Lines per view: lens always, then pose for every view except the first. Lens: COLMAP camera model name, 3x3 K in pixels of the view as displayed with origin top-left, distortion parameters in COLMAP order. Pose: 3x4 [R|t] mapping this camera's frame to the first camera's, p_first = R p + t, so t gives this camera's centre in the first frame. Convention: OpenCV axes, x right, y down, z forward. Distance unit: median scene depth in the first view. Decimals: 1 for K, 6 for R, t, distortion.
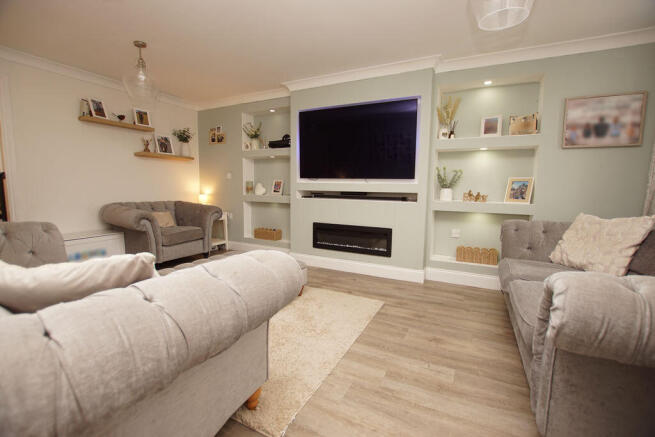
lens RADIAL K [[290.3, 0, 329.3], [0, 290.3, 217.3], [0, 0, 1]] dist [0.000233, -0.000042]
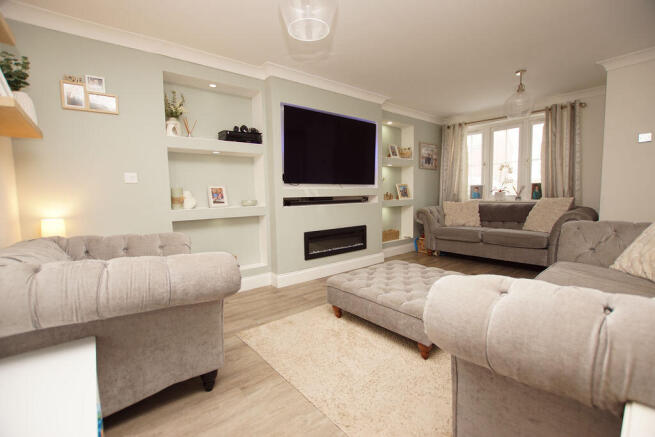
lens RADIAL K [[290.3, 0, 326.2], [0, 290.3, 219.5], [0, 0, 1]] dist [0.000233, -0.000042]
pose [[0.414874, -0.102500, 0.904087, -0.924597], [0.124791, 0.990655, 0.055049, -0.069445], [-0.901280, 0.089983, 0.423788, 0.611736]]
